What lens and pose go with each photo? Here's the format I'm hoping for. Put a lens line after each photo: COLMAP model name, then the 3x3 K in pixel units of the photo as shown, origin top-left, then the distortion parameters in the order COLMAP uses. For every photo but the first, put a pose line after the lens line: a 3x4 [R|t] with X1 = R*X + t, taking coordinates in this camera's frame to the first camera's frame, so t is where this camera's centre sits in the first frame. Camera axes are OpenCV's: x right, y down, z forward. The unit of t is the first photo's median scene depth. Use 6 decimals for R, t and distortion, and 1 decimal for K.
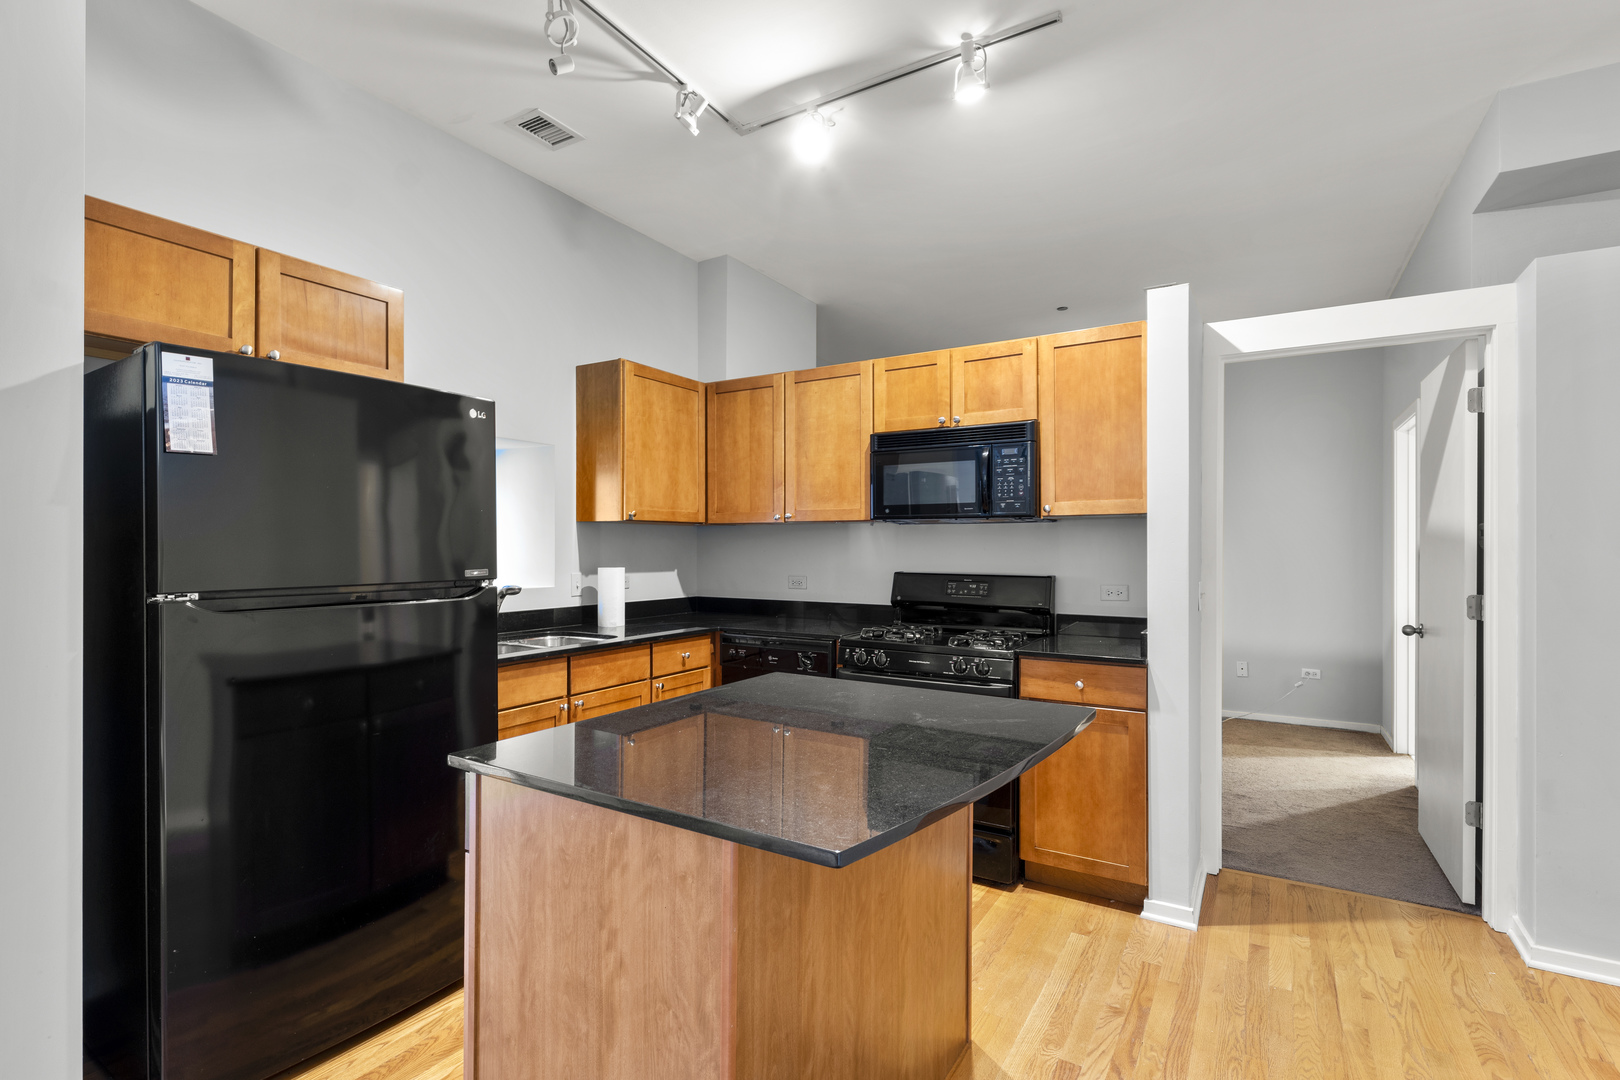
lens RADIAL K [[769.4, 0, 809.4], [0, 769.4, 543.2], [0, 0, 1]] dist [0.000461, -0.000218]
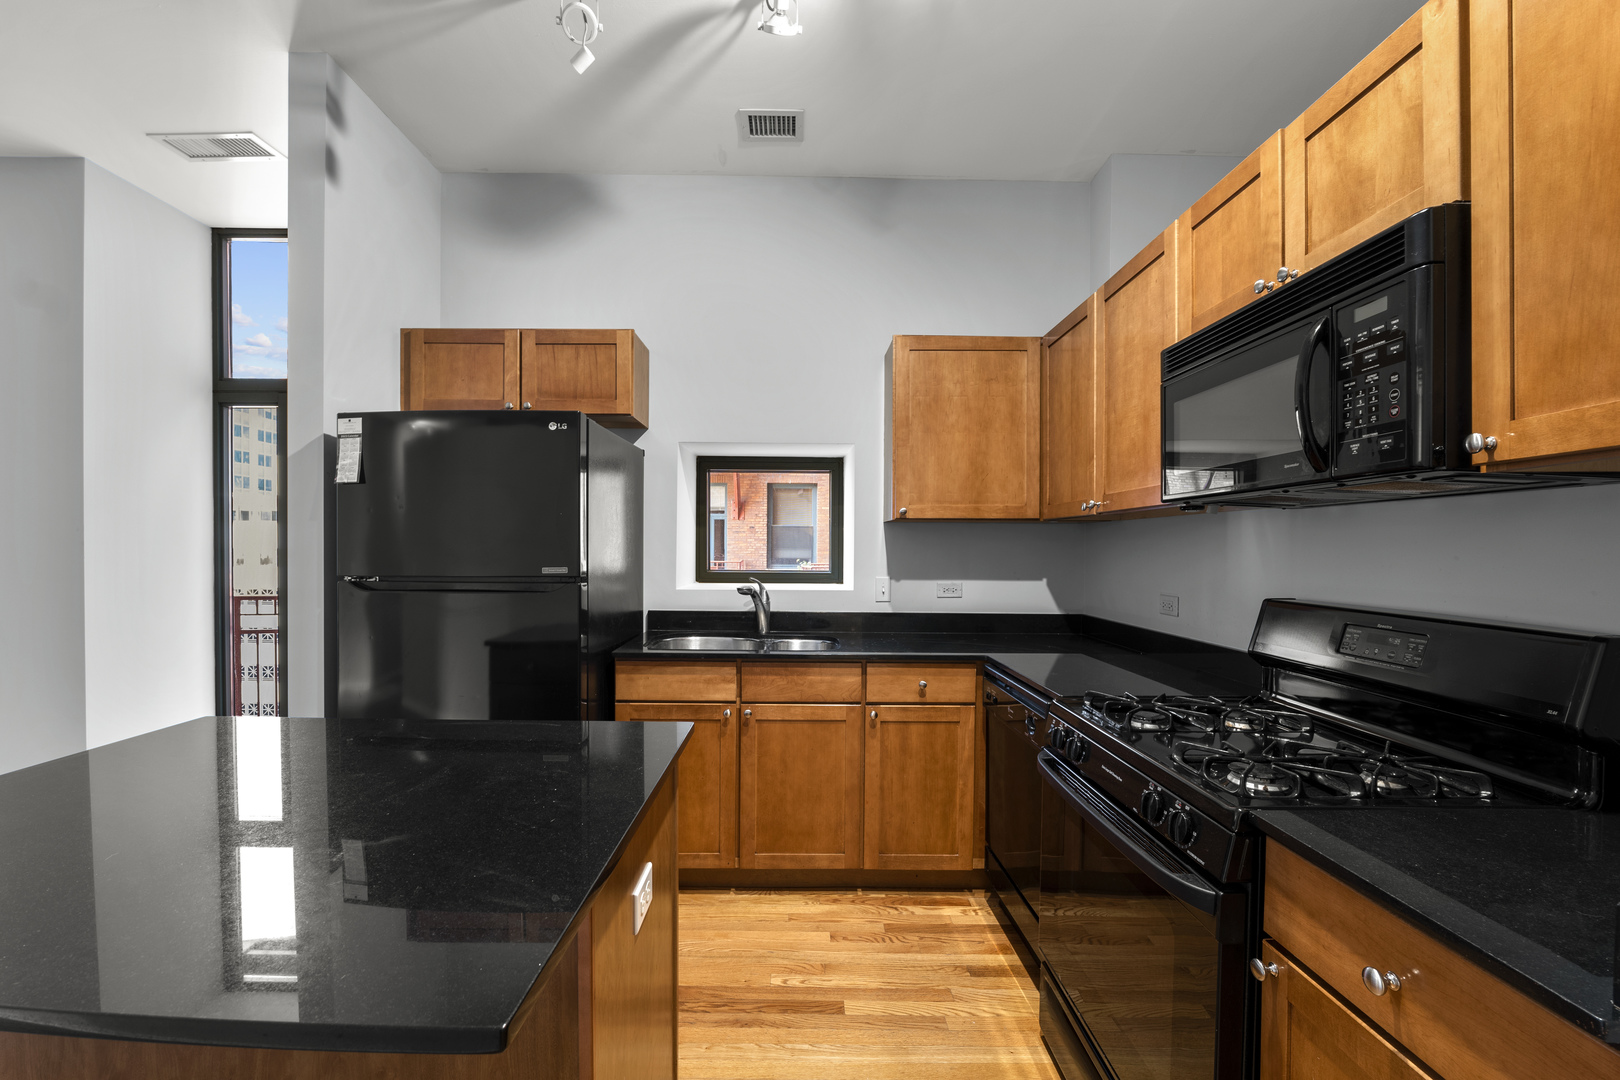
lens RADIAL K [[674.1, 0, 806.3], [0, 674.1, 553.5], [0, 0, 1]] dist [-0.005090, -0.000734]
pose [[0.513168, 0.008867, -0.858242, 0.404269], [-0.001903, 0.999956, 0.009193, 0.003416], [0.858286, -0.003084, 0.513163, 0.565296]]
